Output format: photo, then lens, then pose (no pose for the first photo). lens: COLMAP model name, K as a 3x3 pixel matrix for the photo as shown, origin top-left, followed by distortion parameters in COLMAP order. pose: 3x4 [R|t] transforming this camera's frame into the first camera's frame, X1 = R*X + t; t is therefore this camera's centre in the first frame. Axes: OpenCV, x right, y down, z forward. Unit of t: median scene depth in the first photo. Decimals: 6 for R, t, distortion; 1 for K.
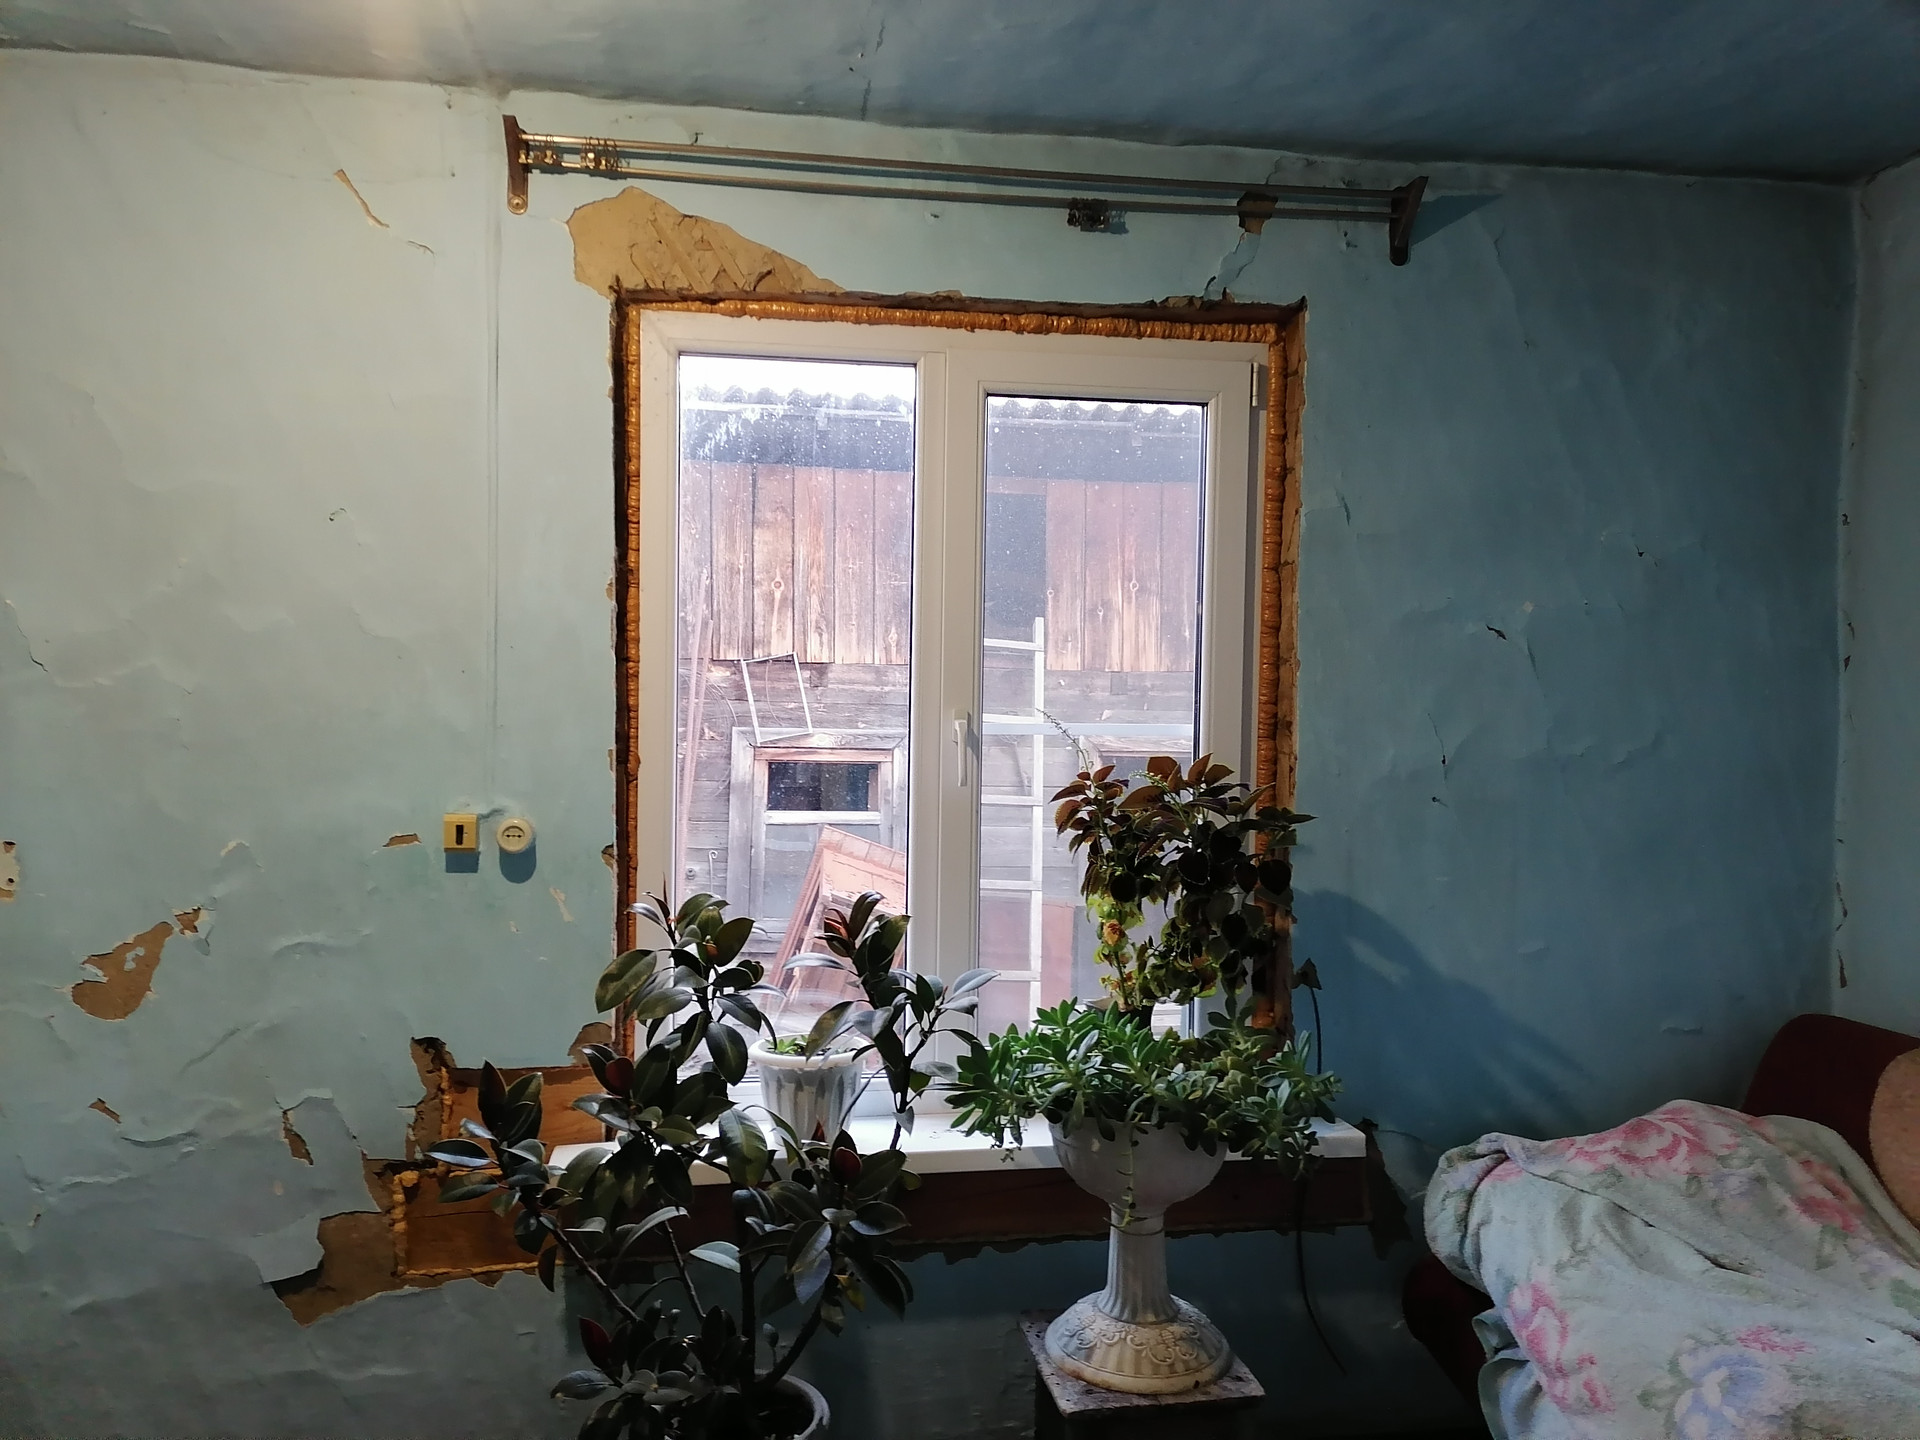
lens RADIAL K [[1385.2, 0, 966.2], [0, 1385.2, 715.1], [0, 0, 1]] dist [0.018143, -0.002597]
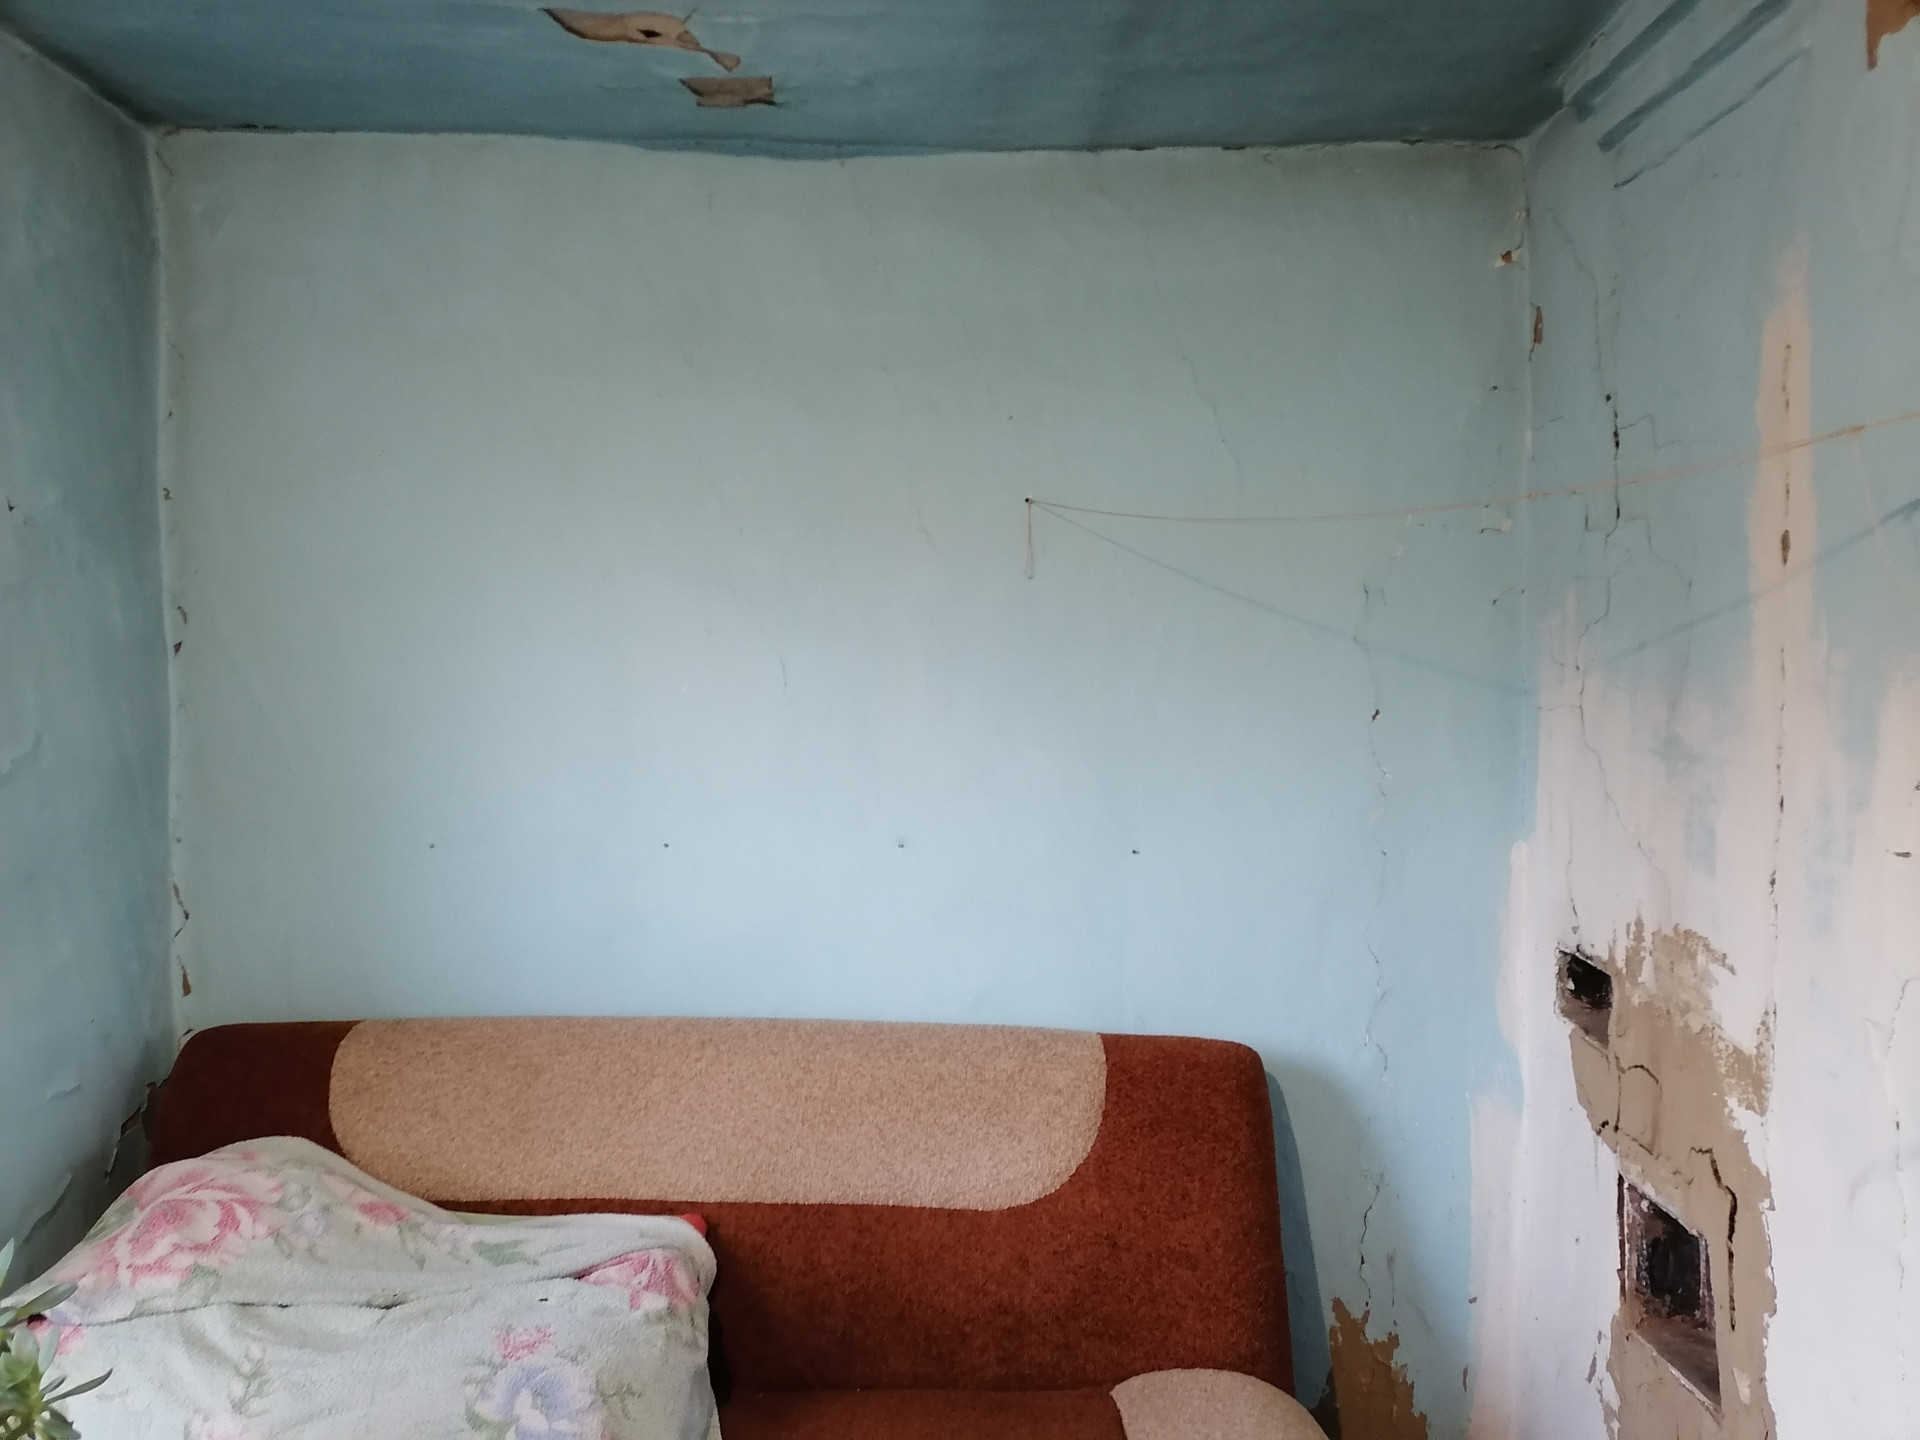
lens RADIAL K [[1385.2, 0, 965.6], [0, 1385.2, 724.0], [0, 0, 1]] dist [0.018143, -0.002597]
pose [[0.152379, -0.041604, 0.987446, -0.261341], [0.016109, 0.999085, 0.039608, -0.019453], [-0.988191, 0.009871, 0.152910, 0.417091]]
